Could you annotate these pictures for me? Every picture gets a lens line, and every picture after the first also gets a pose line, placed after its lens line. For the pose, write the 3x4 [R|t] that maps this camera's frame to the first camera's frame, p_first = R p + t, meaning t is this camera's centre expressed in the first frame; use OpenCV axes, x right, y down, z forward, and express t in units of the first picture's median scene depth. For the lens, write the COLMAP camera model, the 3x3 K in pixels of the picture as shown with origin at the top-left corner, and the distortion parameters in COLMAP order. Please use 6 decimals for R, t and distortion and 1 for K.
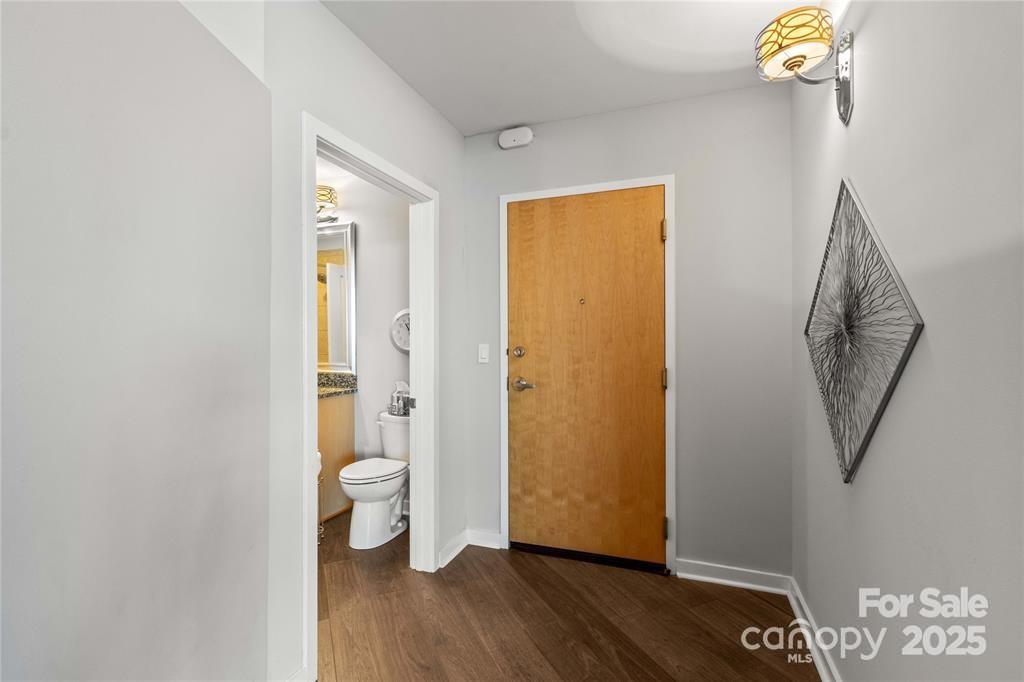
lens RADIAL K [[471.6, 0, 515.0], [0, 471.6, 341.4], [0, 0, 1]] dist [0.006776, -0.002462]
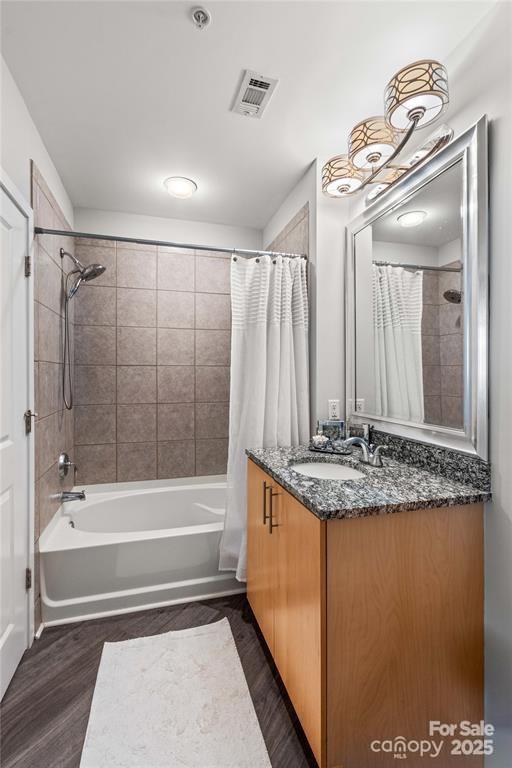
lens RADIAL K [[353.7, 0, 260.5], [0, 353.7, 384.1], [0, 0, 1]] dist [0.006776, -0.002462]
pose [[0.604274, 0.006597, -0.796749, -0.201552], [-0.004476, 0.999978, 0.004885, -0.001245], [0.796764, 0.000615, 0.604290, 0.628492]]
